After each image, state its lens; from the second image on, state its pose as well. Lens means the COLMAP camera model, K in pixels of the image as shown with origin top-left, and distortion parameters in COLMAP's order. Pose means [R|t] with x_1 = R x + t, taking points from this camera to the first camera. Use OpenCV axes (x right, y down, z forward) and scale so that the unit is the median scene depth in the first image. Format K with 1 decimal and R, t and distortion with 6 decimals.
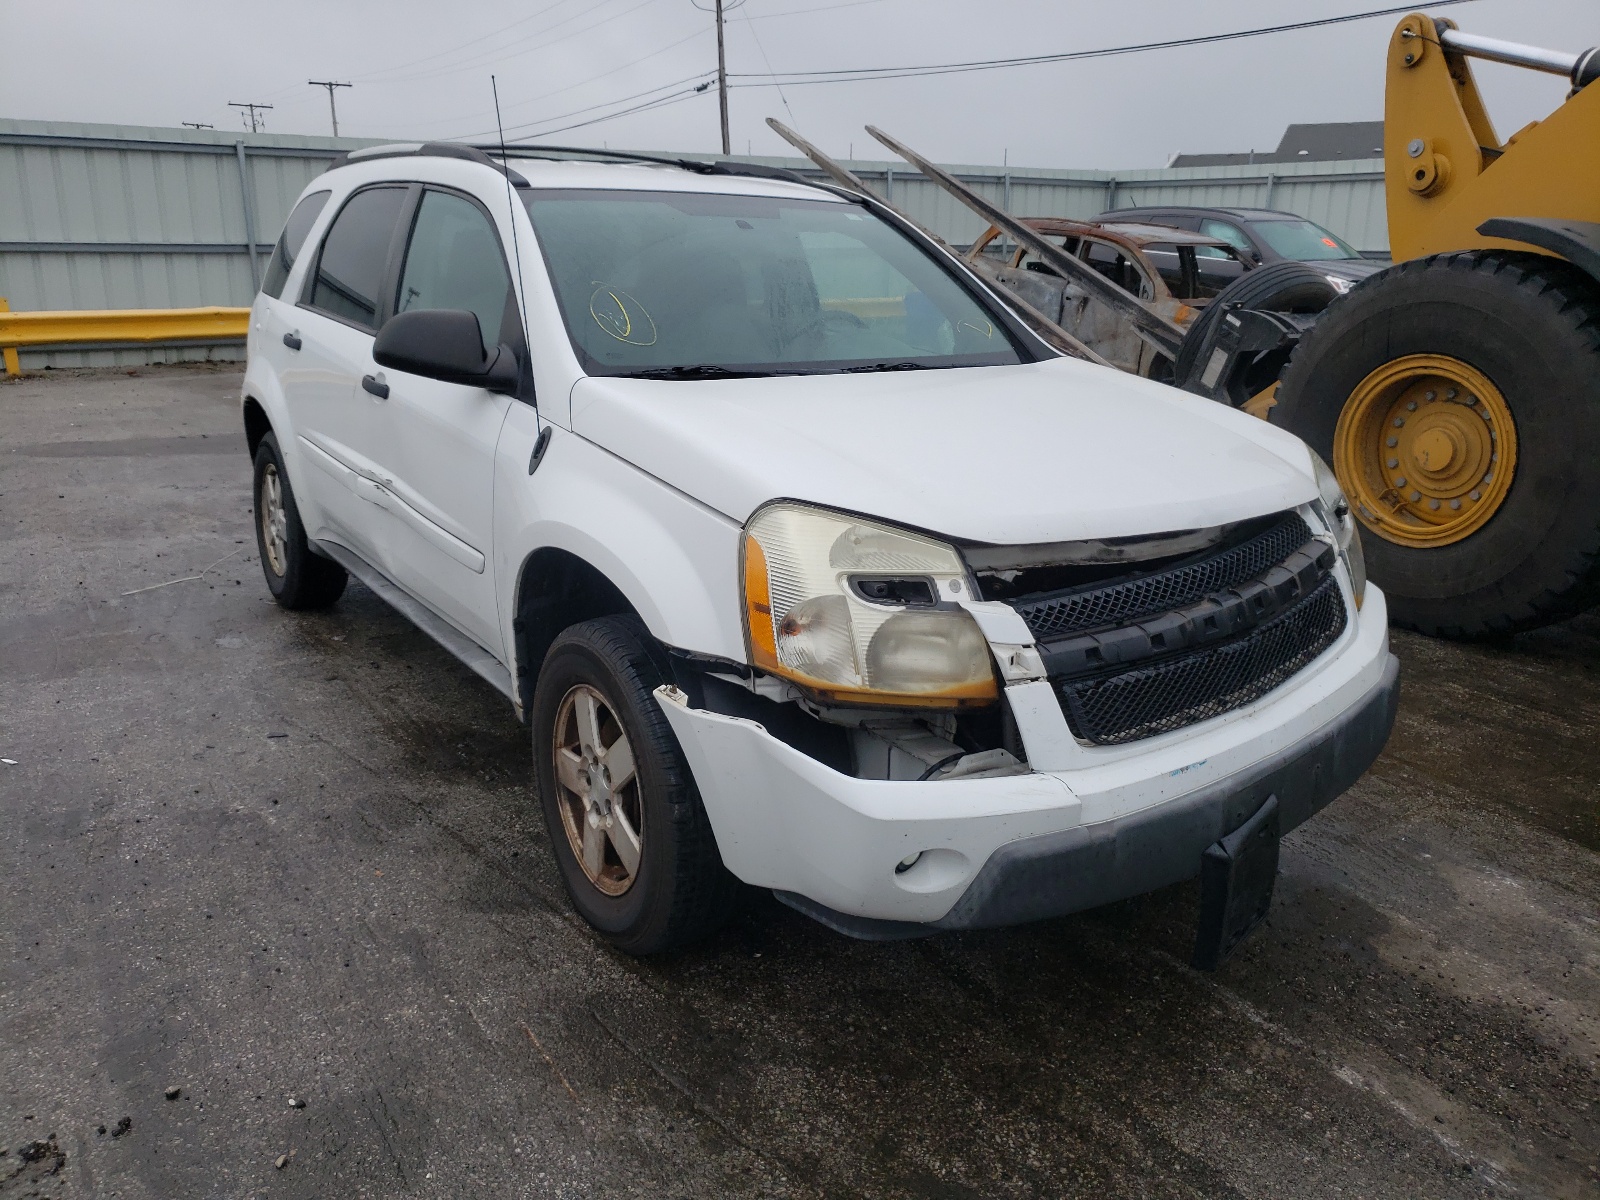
lens RADIAL K [[1222.3, 0, 795.1], [0, 1222.3, 581.2], [0, 0, 1]] dist [0.012148, 0.006658]
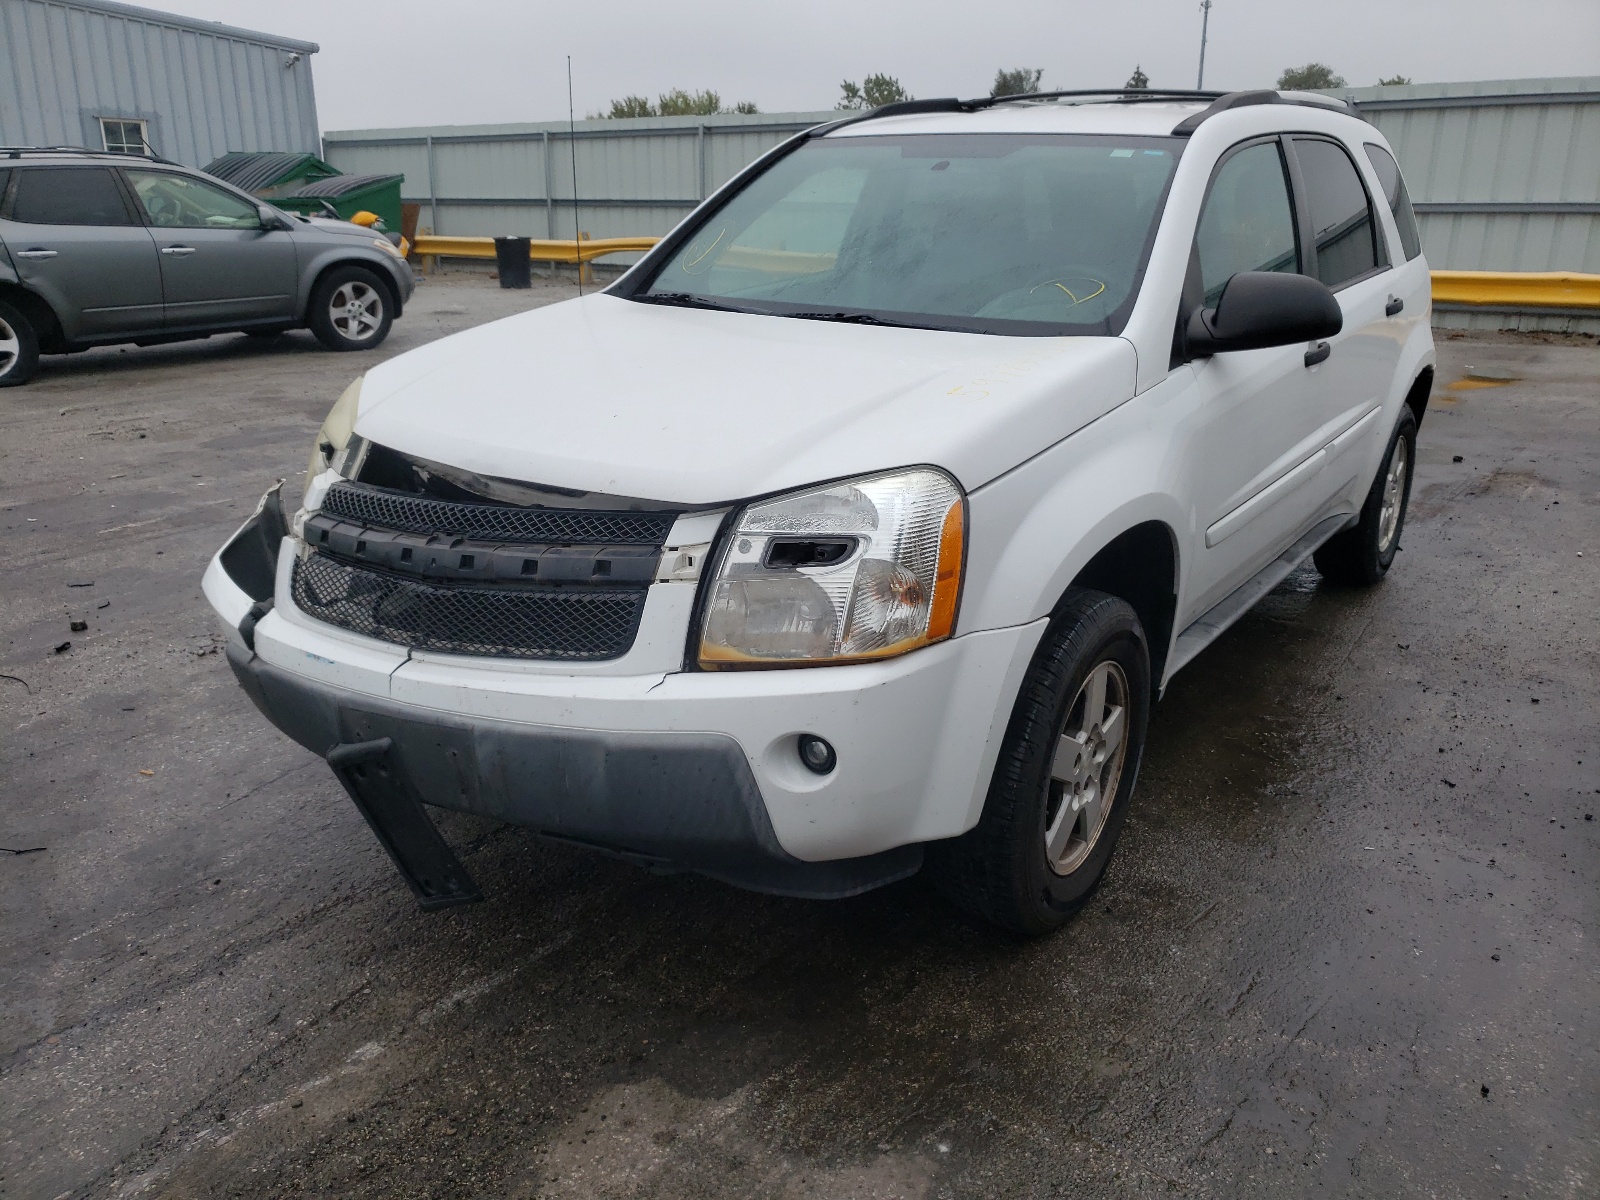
lens RADIAL K [[1227.8, 0, 793.1], [0, 1227.8, 599.4], [0, 0, 1]] dist [0.008135, 0.006552]
pose [[0.353864, 0.286497, -0.890337, 1.299029], [-0.252238, 0.945891, 0.204121, -0.207660], [0.900642, 0.152346, 0.406982, 0.836356]]
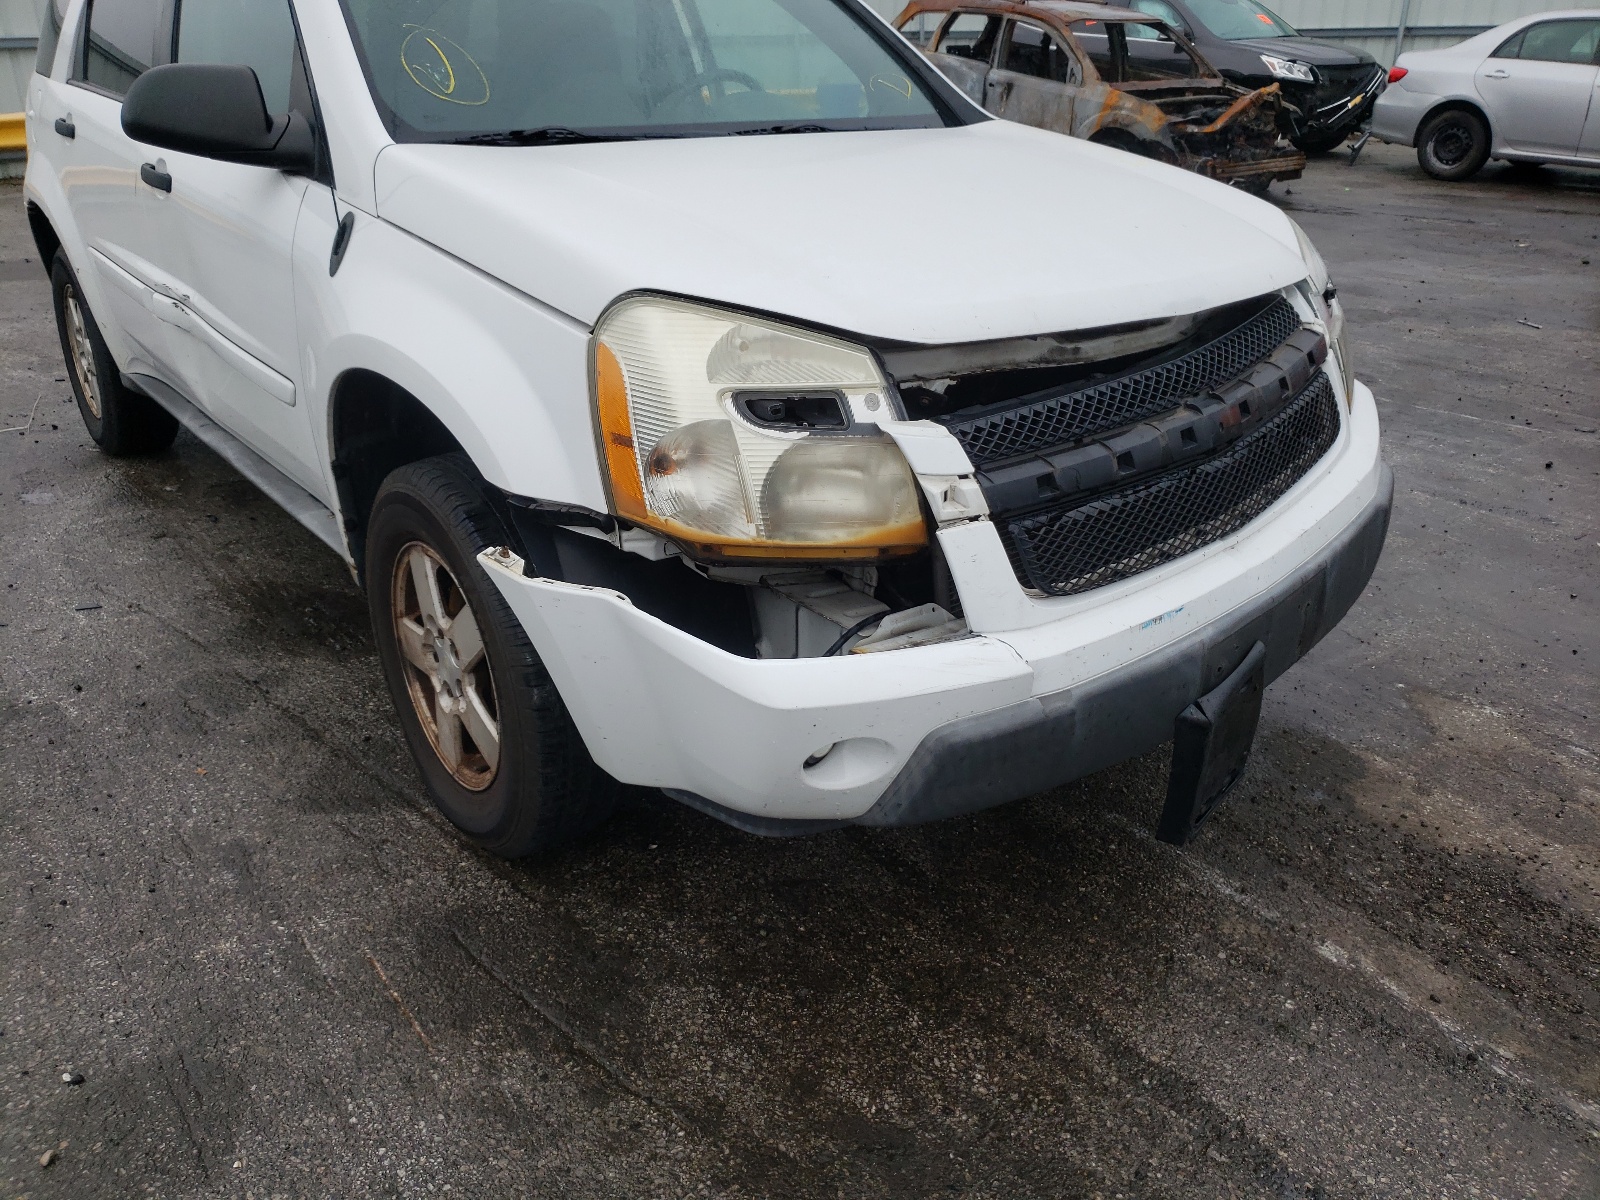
lens RADIAL K [[1227.8, 0, 793.1], [0, 1227.8, 599.4], [0, 0, 1]] dist [0.008135, 0.006552]
pose [[0.997483, -0.044048, 0.055562, 0.029861], [0.034744, 0.986745, 0.158518, 0.002990], [-0.061808, -0.156188, 0.985792, 0.195686]]
